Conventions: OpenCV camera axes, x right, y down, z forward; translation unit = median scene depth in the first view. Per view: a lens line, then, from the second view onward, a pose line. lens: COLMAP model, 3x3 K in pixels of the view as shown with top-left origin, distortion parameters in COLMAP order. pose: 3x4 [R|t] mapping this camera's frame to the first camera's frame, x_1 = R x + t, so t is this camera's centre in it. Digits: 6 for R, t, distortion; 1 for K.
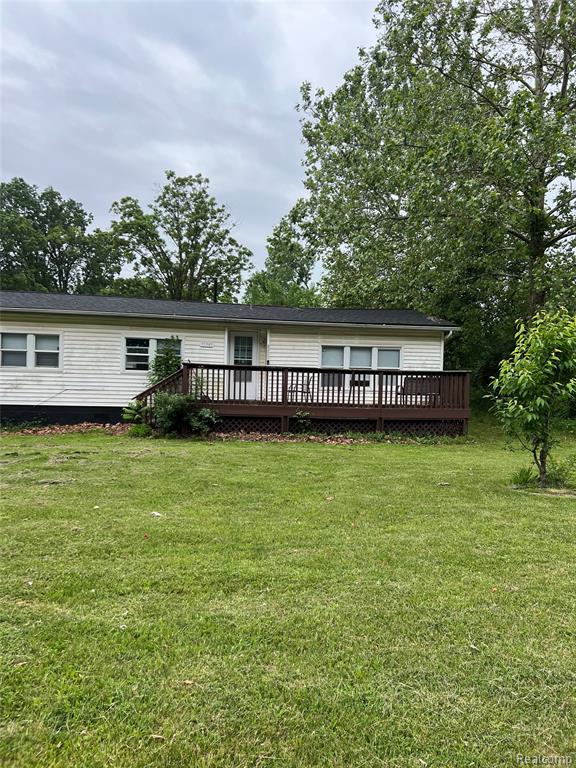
lens RADIAL K [[581.3, 0, 290.8], [0, 581.3, 383.4], [0, 0, 1]] dist [0.040577, -0.054552]
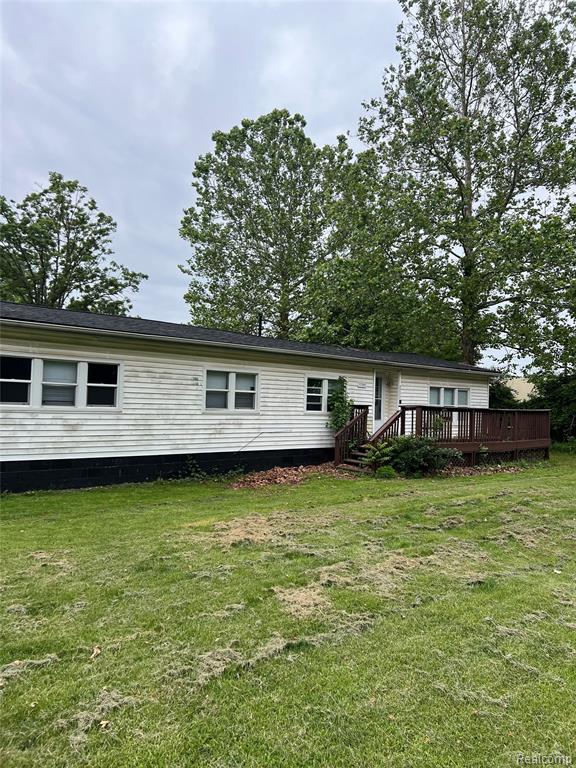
lens RADIAL K [[581.3, 0, 290.8], [0, 581.3, 383.4], [0, 0, 1]] dist [0.040577, -0.054552]
pose [[0.846706, 0.013673, 0.531885, -0.821462], [0.010384, 0.999055, -0.042213, -0.027824], [-0.531959, 0.041265, 0.845764, 0.188704]]
